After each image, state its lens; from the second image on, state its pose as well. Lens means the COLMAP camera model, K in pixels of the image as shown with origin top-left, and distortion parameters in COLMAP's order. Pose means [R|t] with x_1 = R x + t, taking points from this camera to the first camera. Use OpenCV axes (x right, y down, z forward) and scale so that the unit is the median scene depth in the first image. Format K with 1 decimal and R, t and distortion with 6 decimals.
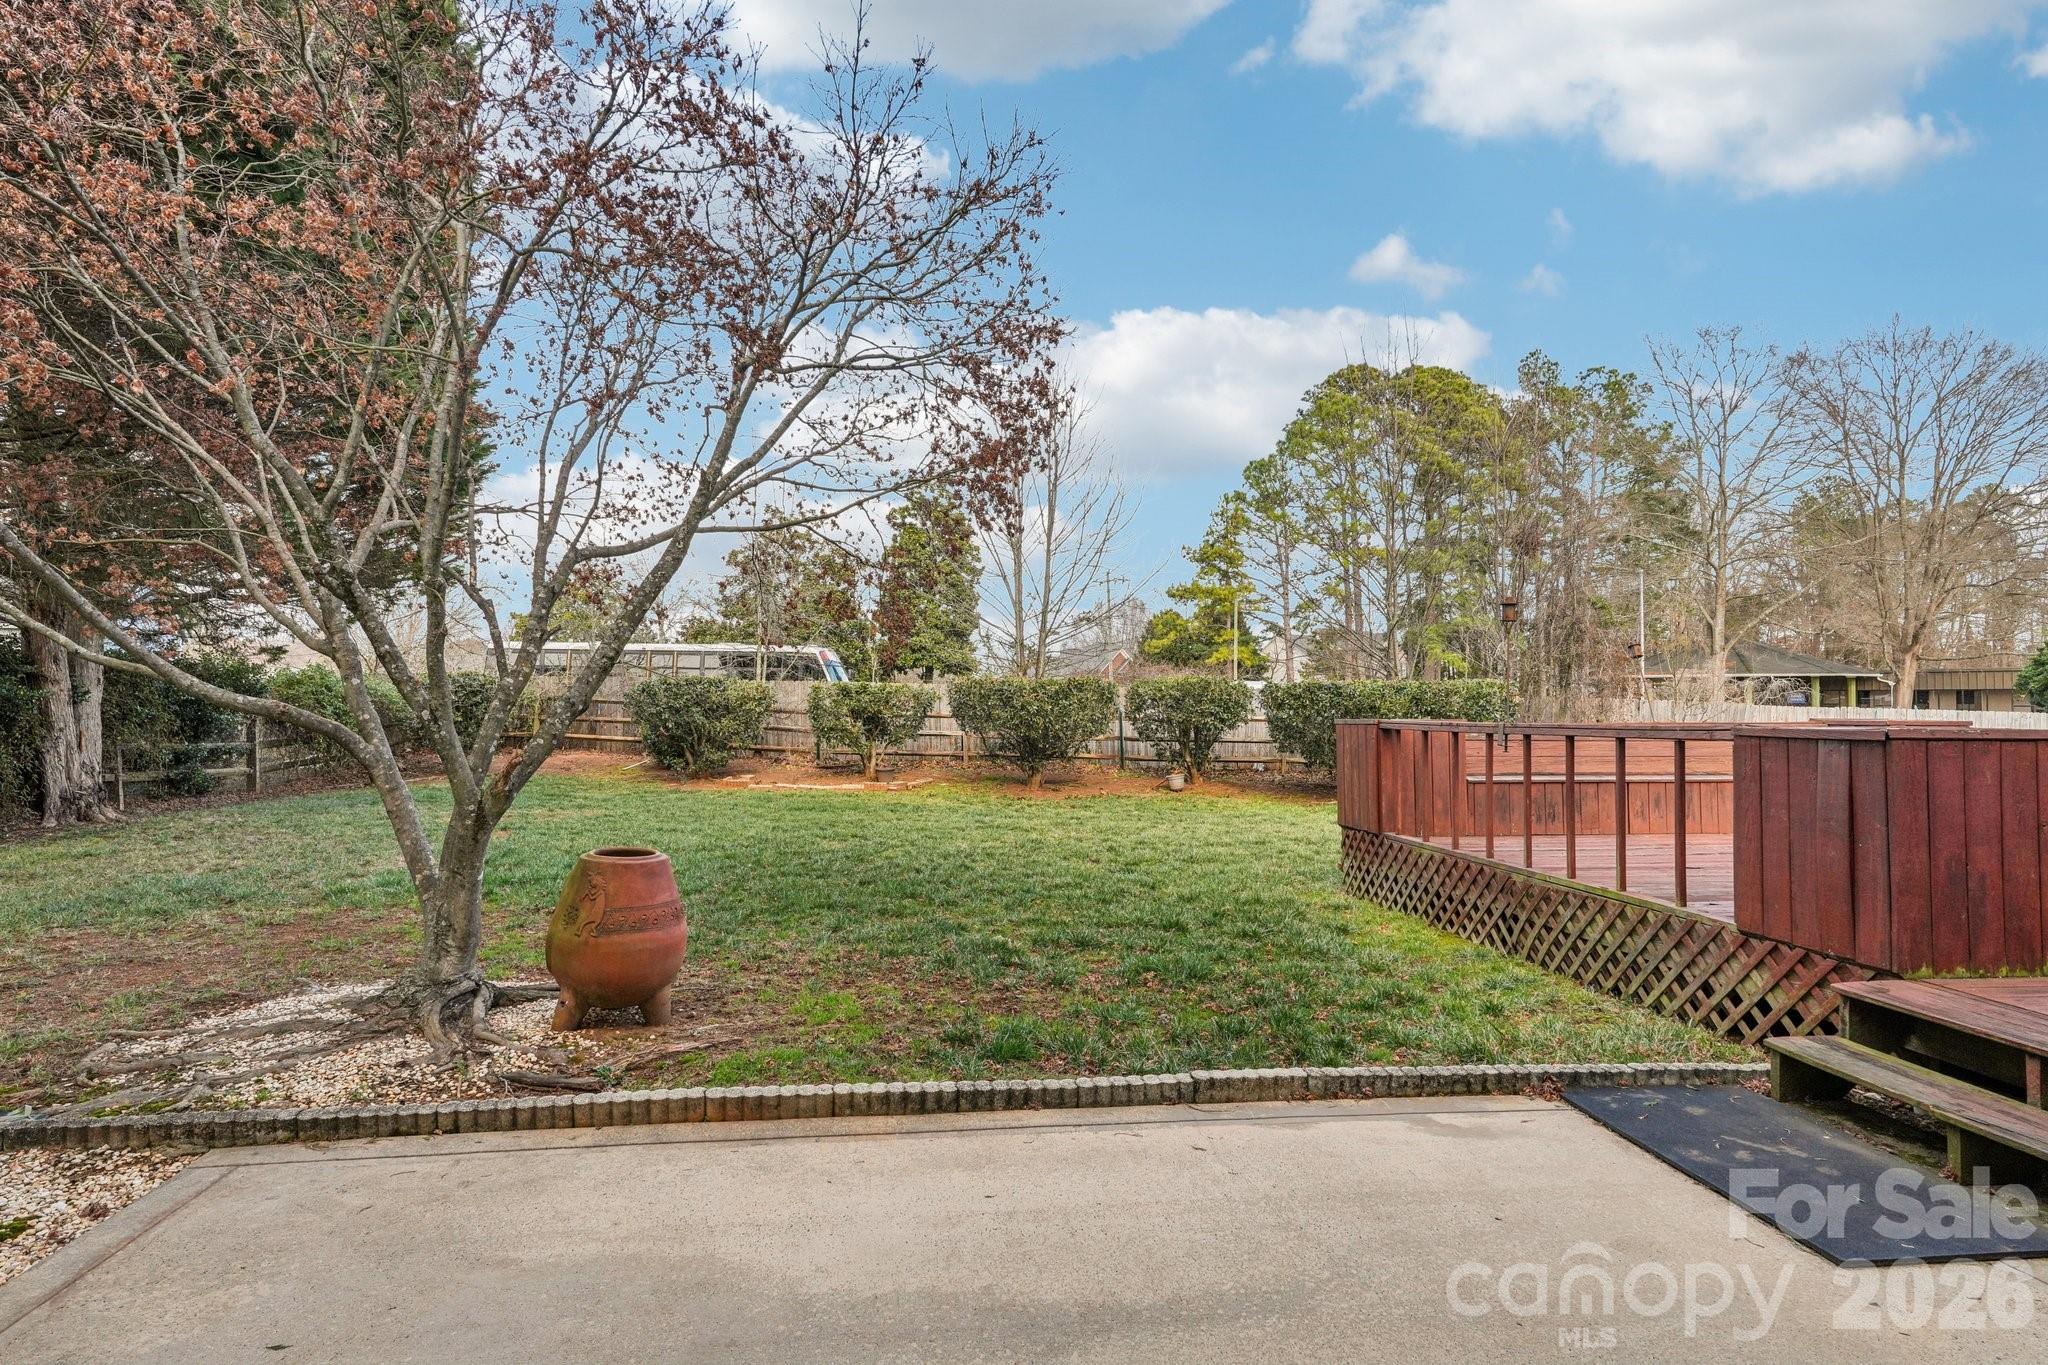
lens RADIAL K [[1056.7, 0, 1026.1], [0, 1056.7, 685.6], [0, 0, 1]] dist [-0.000198, 0.001428]
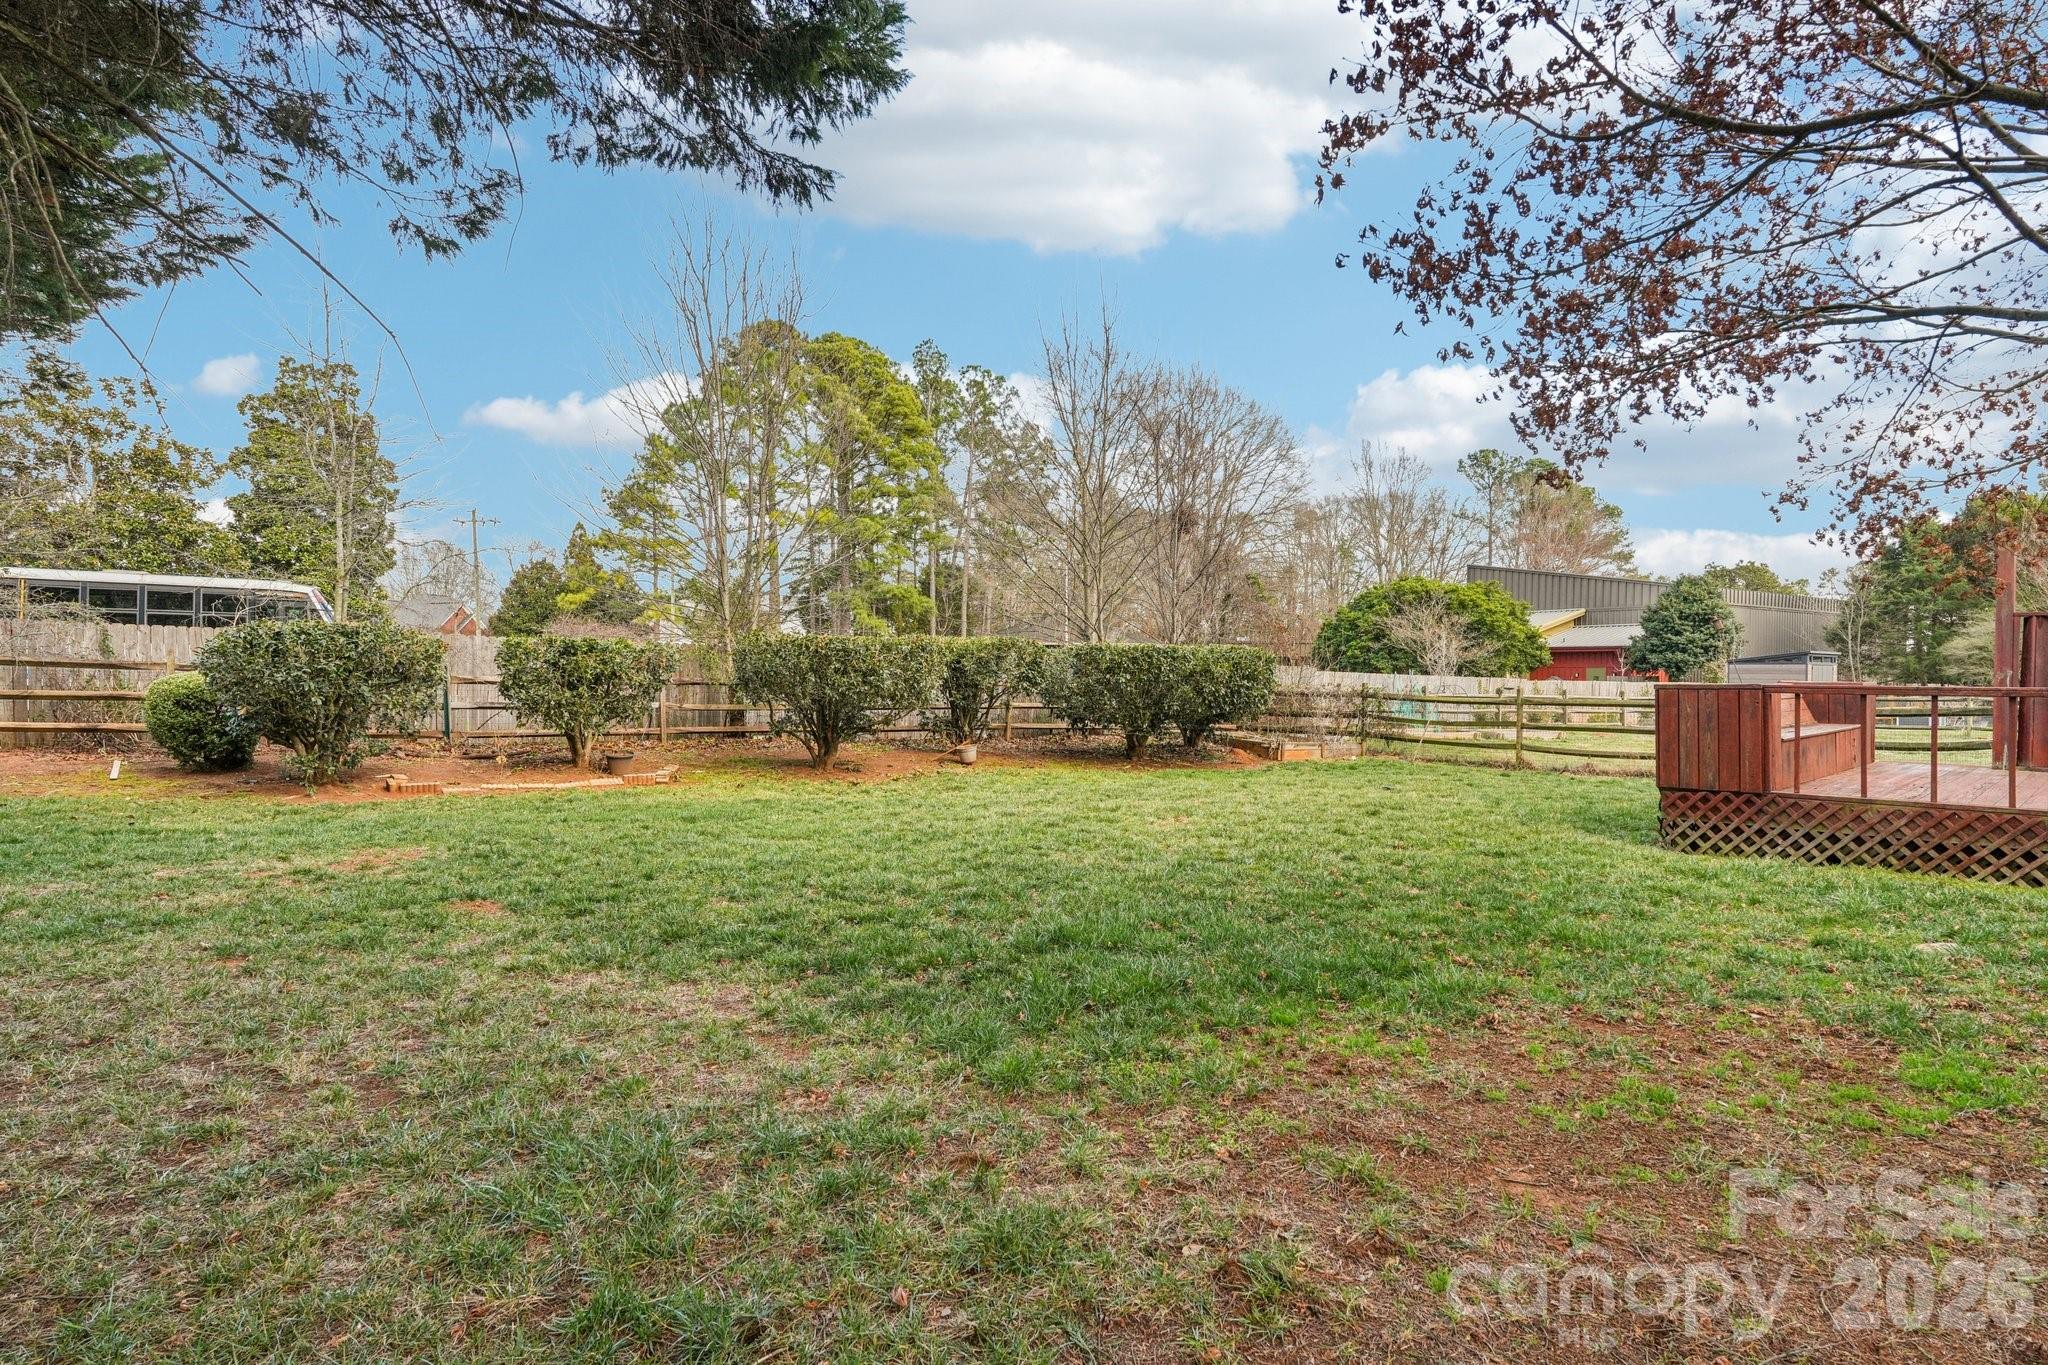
lens RADIAL K [[1072.9, 0, 982.0], [0, 1072.9, 696.9], [0, 0, 1]] dist [-0.003077, -0.000063]
pose [[0.794397, -0.015442, 0.607203, -0.151071], [-0.011880, 0.999091, 0.040951, 0.001809], [-0.607283, -0.039745, 0.793491, 0.091121]]
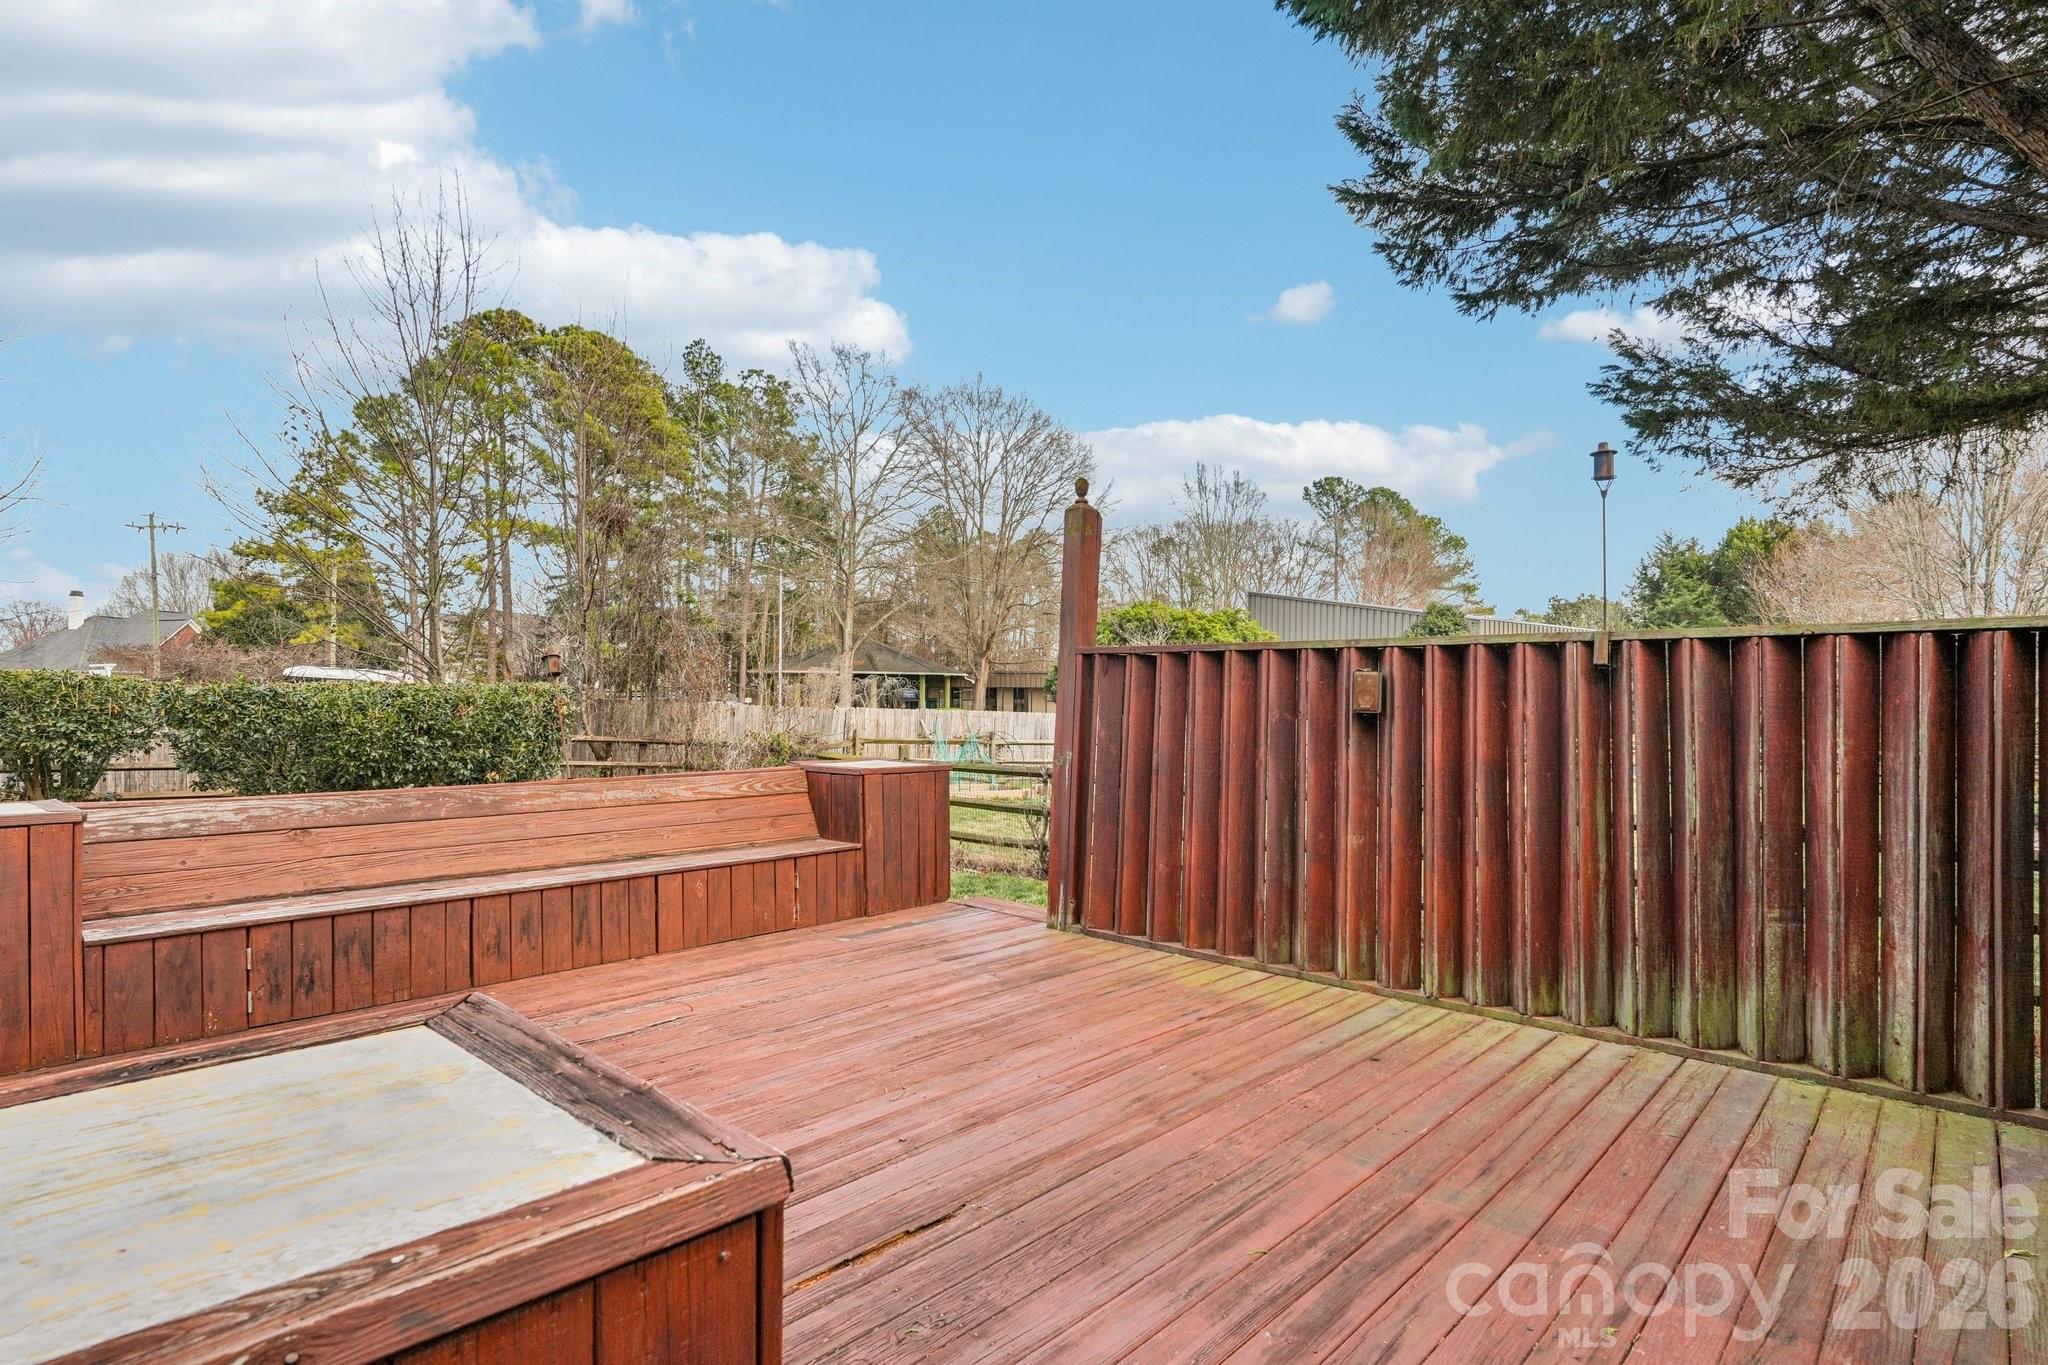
lens RADIAL K [[1056.7, 0, 1026.1], [0, 1056.7, 685.6], [0, 0, 1]] dist [-0.000198, 0.001428]
pose [[0.748514, 0.011703, 0.663015, 0.061264], [-0.020464, 0.999776, 0.005455, -0.005329], [-0.662803, -0.017652, 0.748586, 0.054255]]
